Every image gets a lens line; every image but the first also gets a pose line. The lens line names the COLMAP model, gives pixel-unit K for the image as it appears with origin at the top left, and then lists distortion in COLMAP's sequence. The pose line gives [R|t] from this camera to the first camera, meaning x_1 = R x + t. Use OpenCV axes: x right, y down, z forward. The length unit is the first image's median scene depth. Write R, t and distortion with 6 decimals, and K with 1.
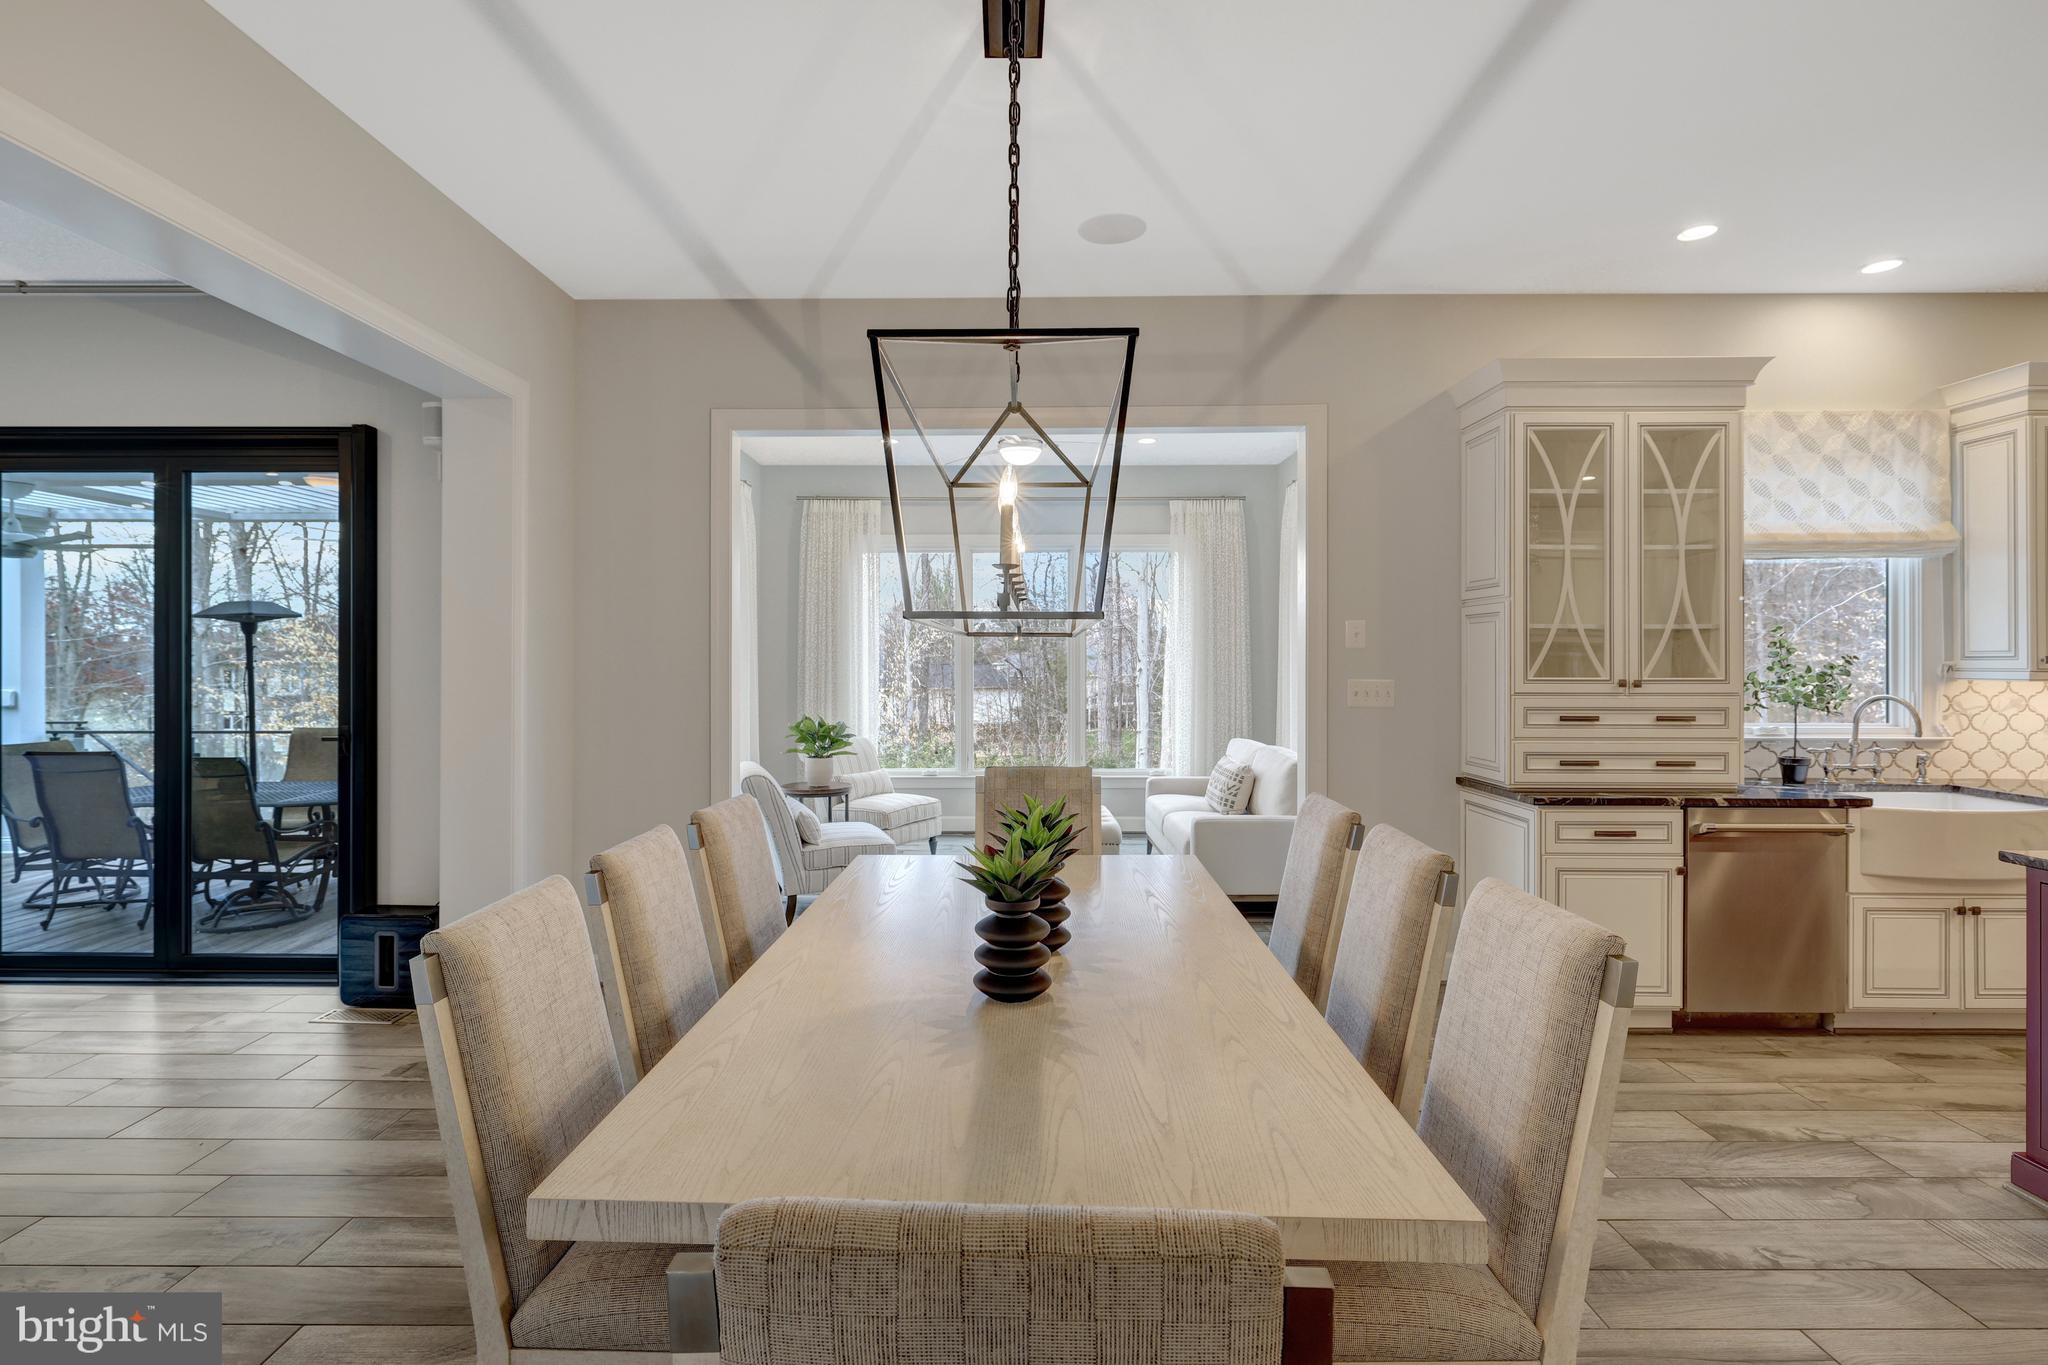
lens RADIAL K [[972.3, 0, 999.7], [0, 972.3, 662.5], [0, 0, 1]] dist [0.003244, -0.001125]
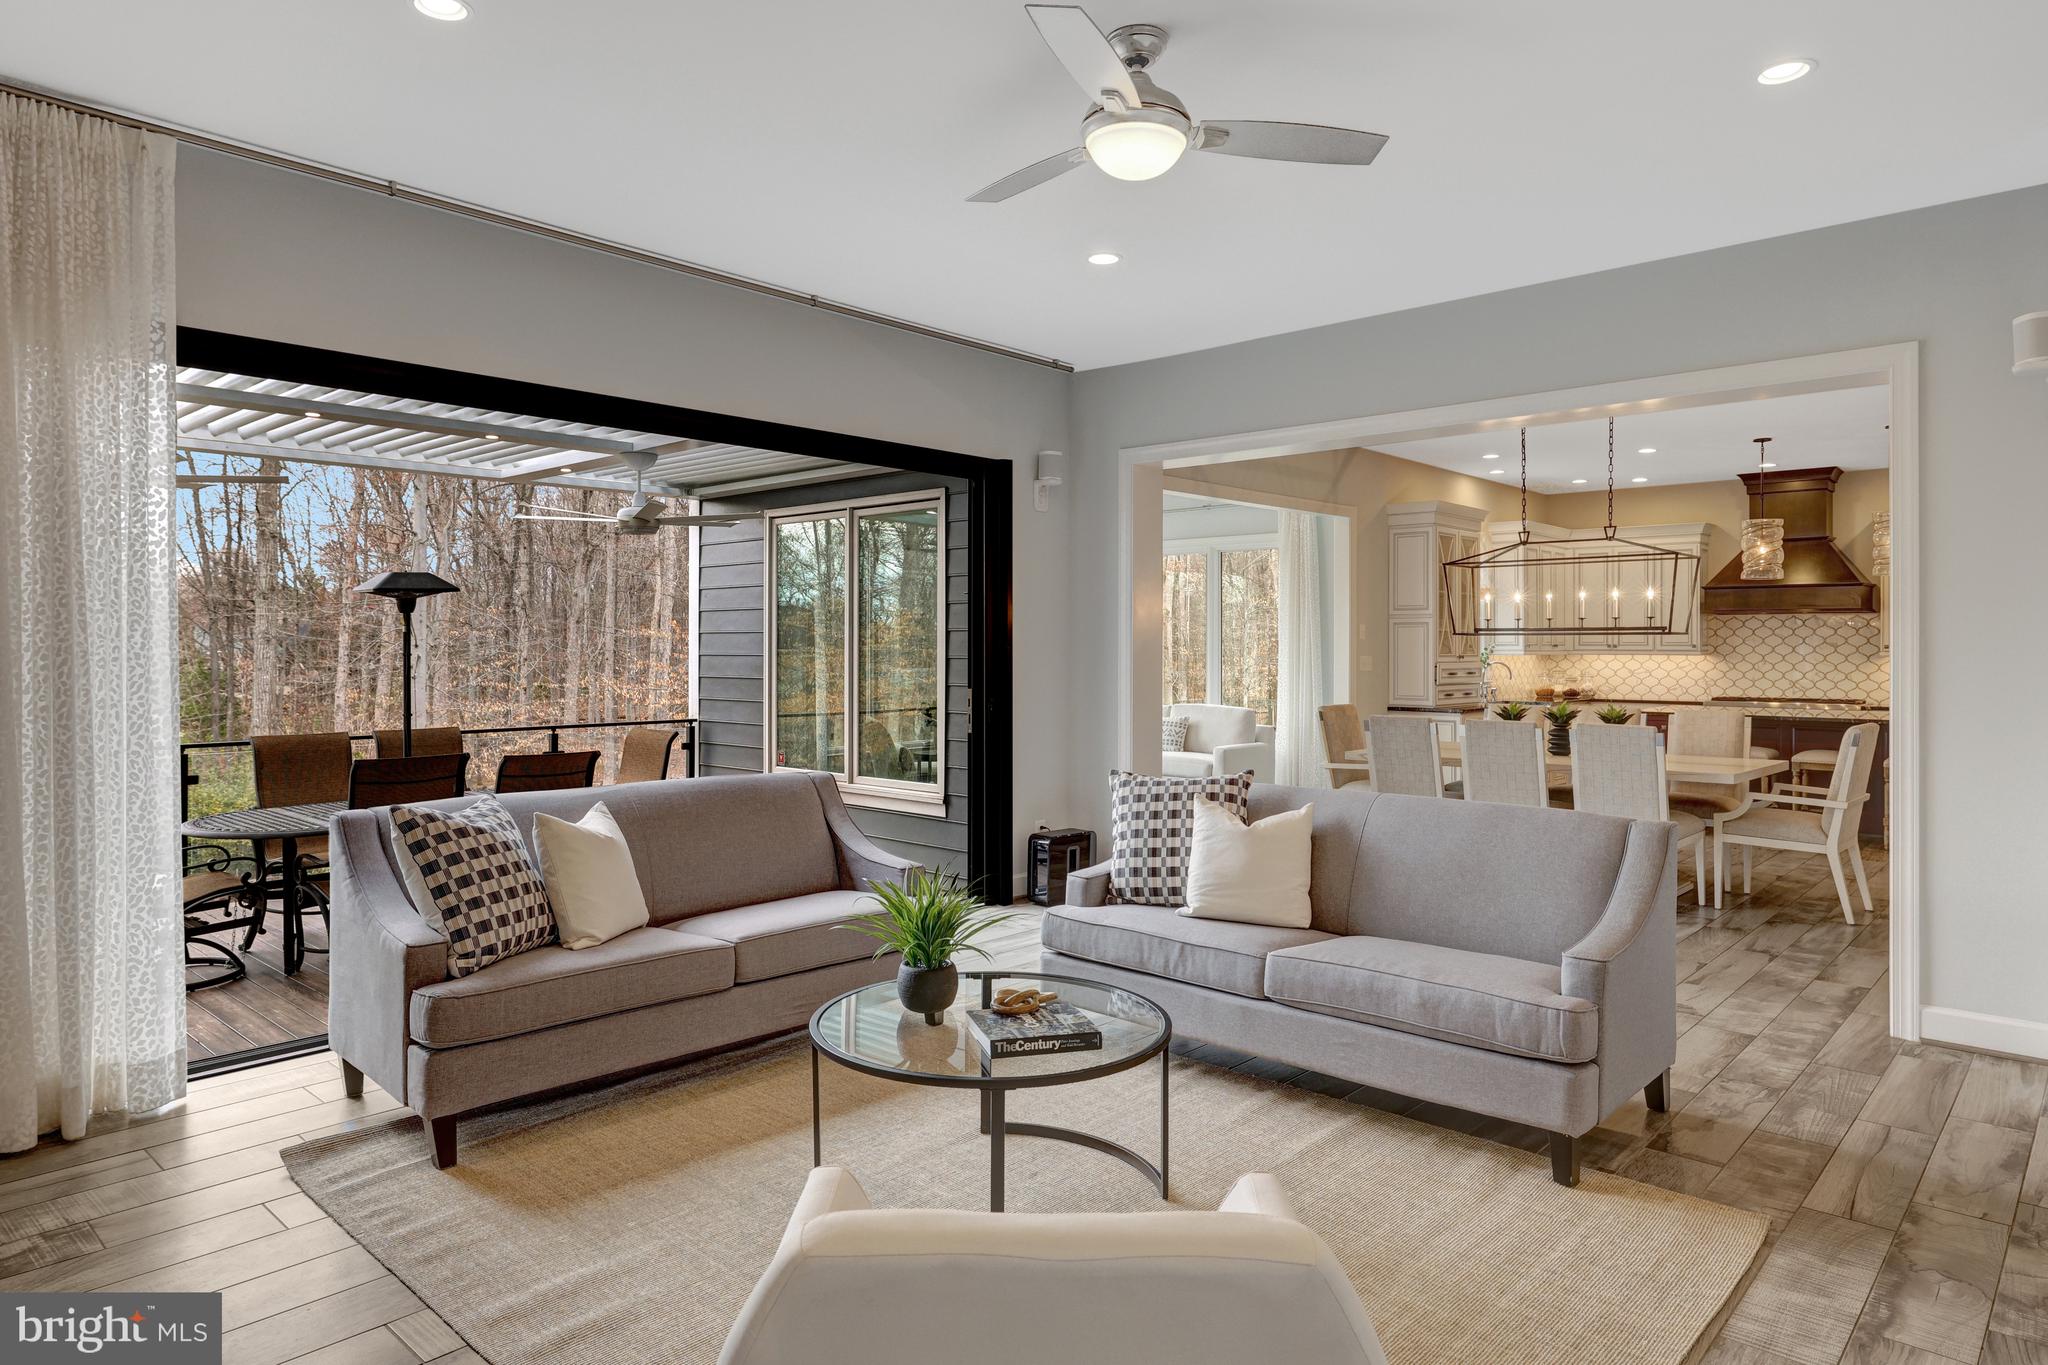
lens RADIAL K [[1207.5, 0, 1058.3], [0, 1207.5, 639.6], [0, 0, 1]] dist [0.035985, 0.008602]
pose [[0.668104, 0.004082, 0.744056, -1.832180], [-0.000775, 0.999988, -0.004790, -0.003492], [-0.744067, 0.002624, 0.668100, -0.128224]]
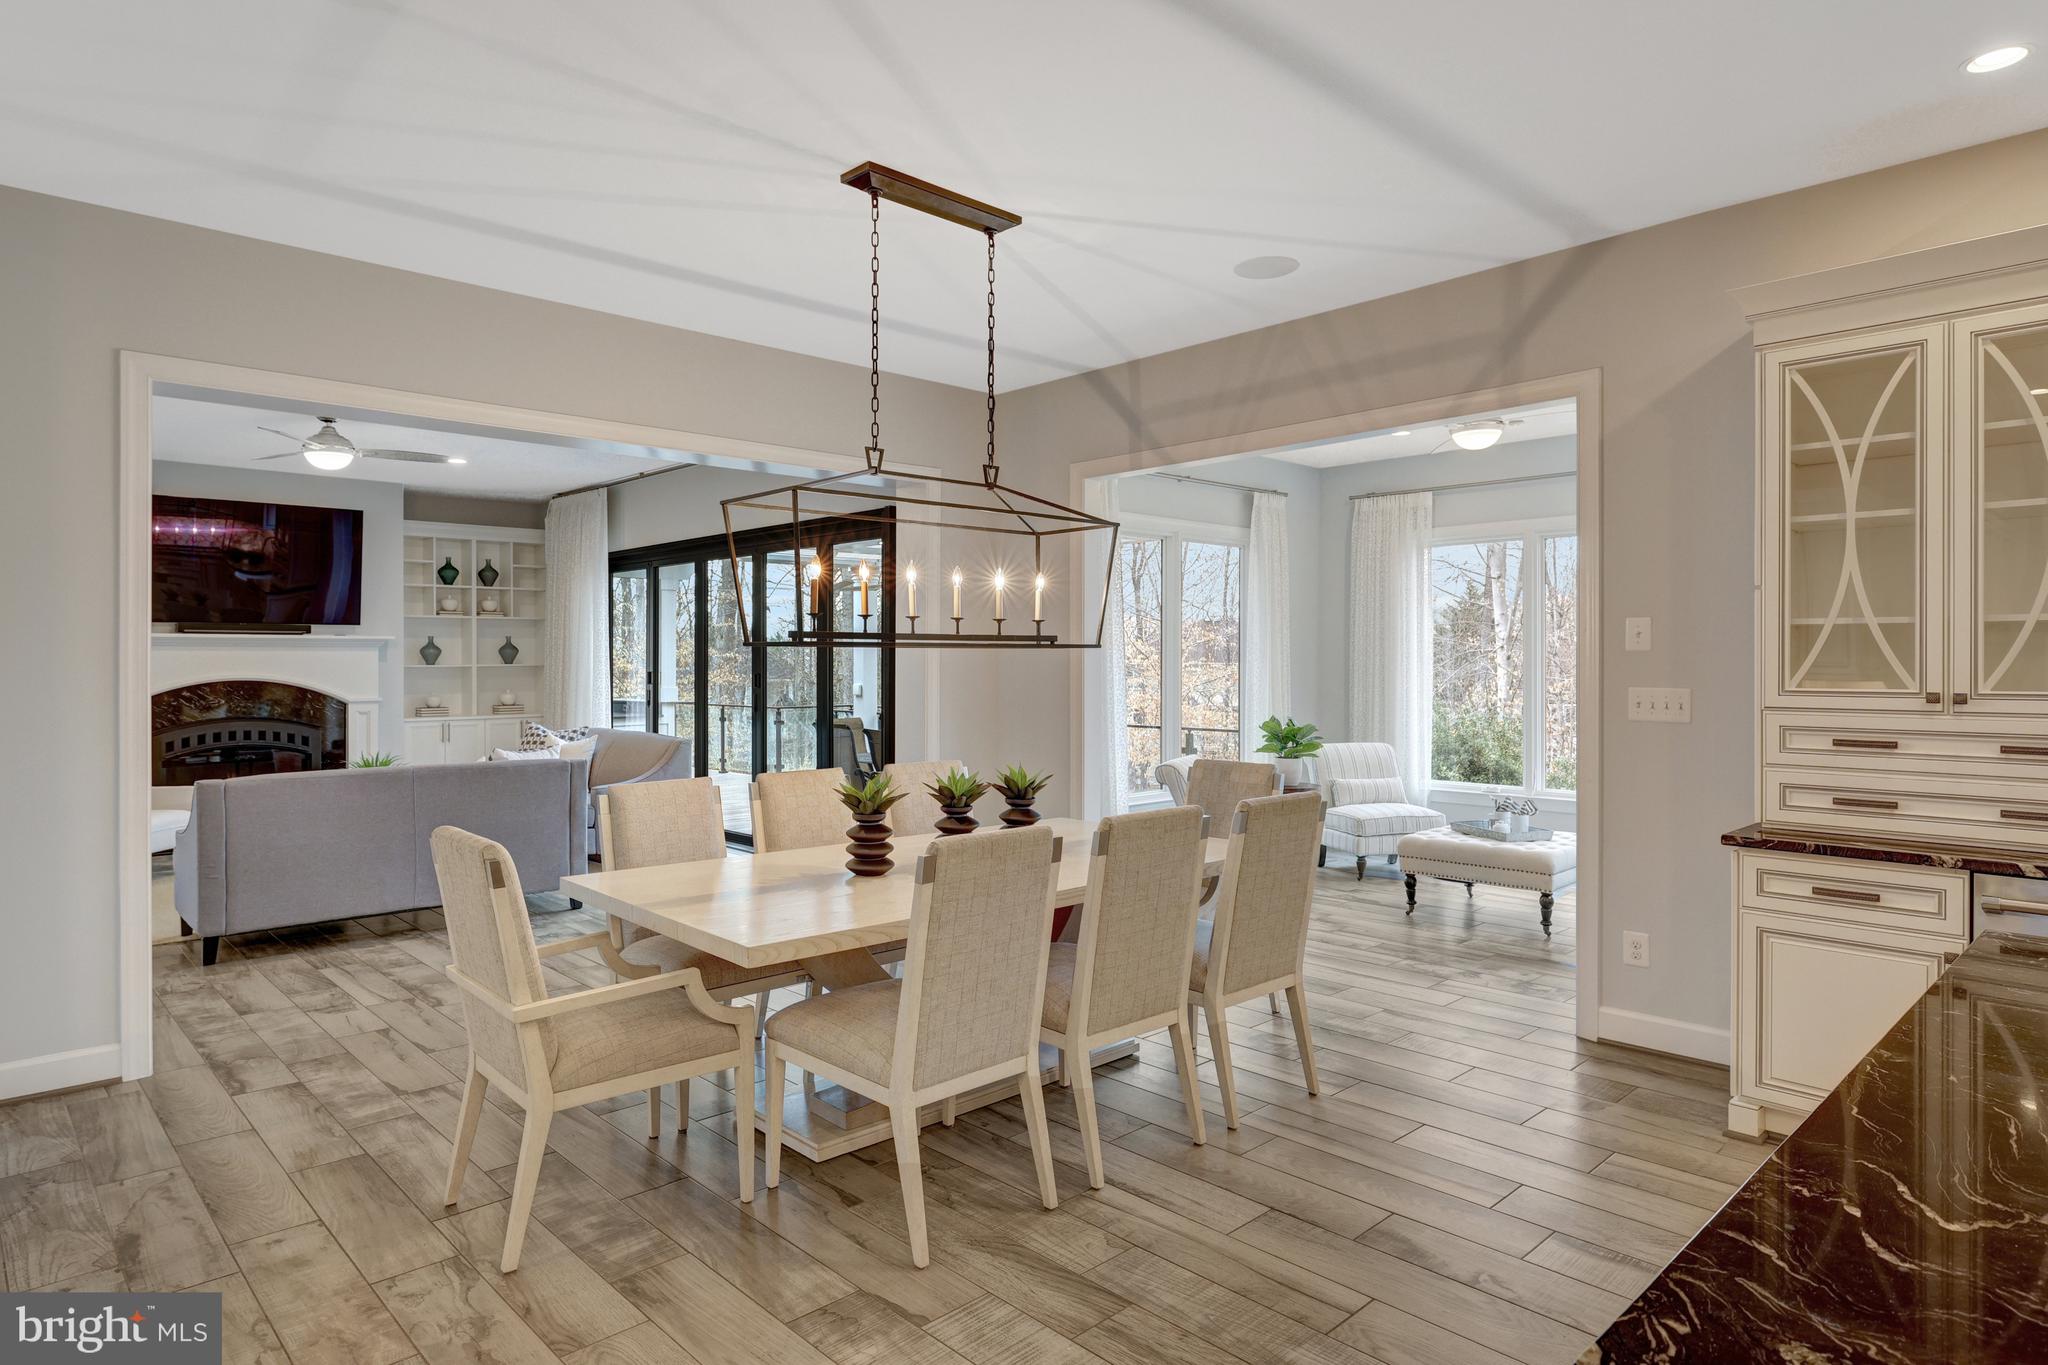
lens RADIAL K [[1168.5, 0, 987.2], [0, 1168.5, 670.7], [0, 0, 1]] dist [0.003040, 0.000633]
pose [[0.678126, 0.003280, -0.734938, 0.759934], [0.002570, 0.999973, 0.006835, -0.006184], [0.734941, -0.006524, 0.678100, -0.101746]]
